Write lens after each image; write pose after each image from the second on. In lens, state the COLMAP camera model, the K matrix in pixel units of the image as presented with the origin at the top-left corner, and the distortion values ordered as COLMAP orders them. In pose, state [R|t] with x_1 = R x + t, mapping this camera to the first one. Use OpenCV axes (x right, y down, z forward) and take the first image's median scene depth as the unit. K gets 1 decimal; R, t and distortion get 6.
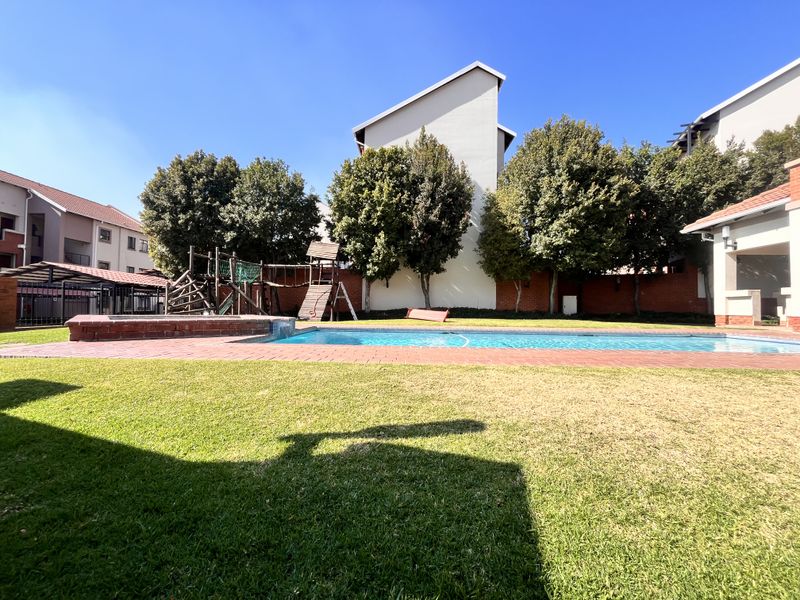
lens RADIAL K [[323.3, 0, 397.3], [0, 323.3, 301.3], [0, 0, 1]] dist [-0.002969, -0.000429]
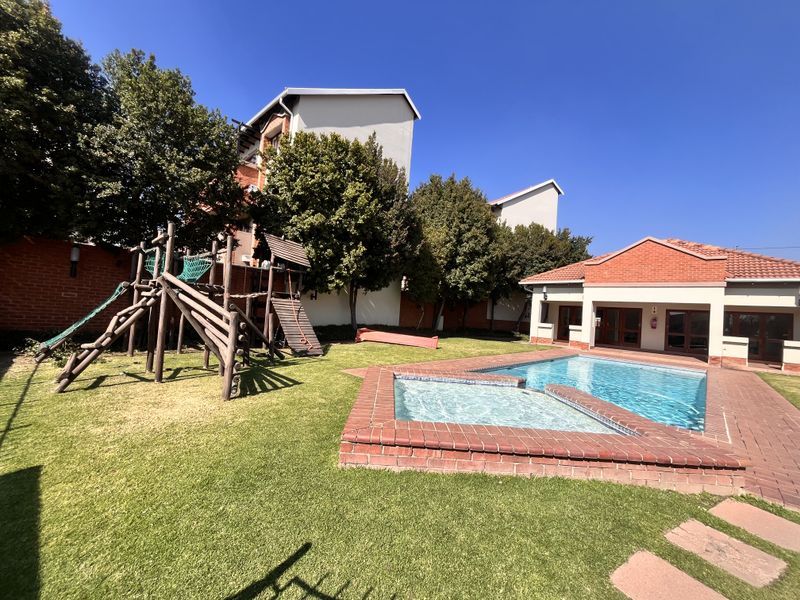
lens RADIAL K [[323.3, 0, 397.3], [0, 323.3, 301.3], [0, 0, 1]] dist [-0.002969, -0.000429]
pose [[0.673925, 0.059409, 0.736408, -0.604737], [-0.080310, 0.996746, -0.006916, -0.060668], [-0.734422, -0.054480, 0.676503, 0.328815]]
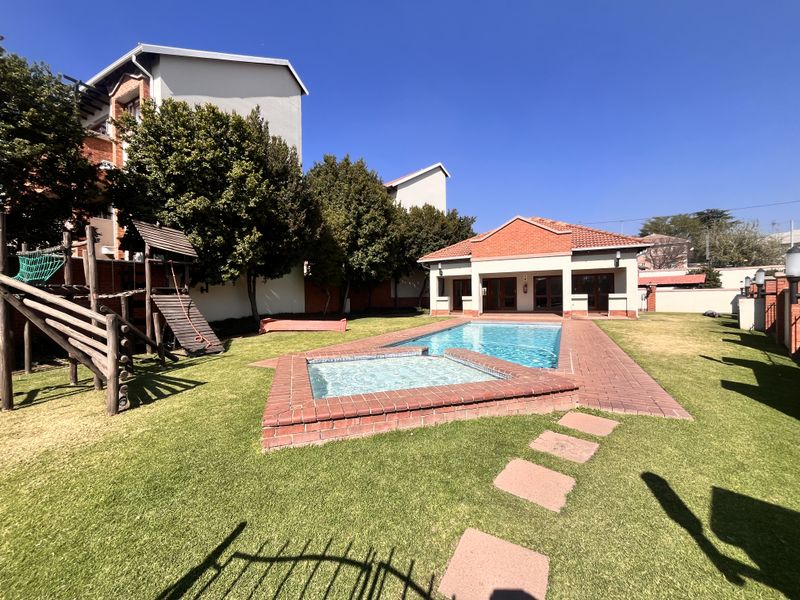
lens RADIAL K [[323.3, 0, 397.3], [0, 323.3, 301.3], [0, 0, 1]] dist [-0.002969, -0.000429]
pose [[0.436019, -0.032793, 0.899340, -0.619425], [0.000870, 0.999351, 0.036017, -0.060500], [-0.899937, -0.014922, 0.435765, 0.320115]]
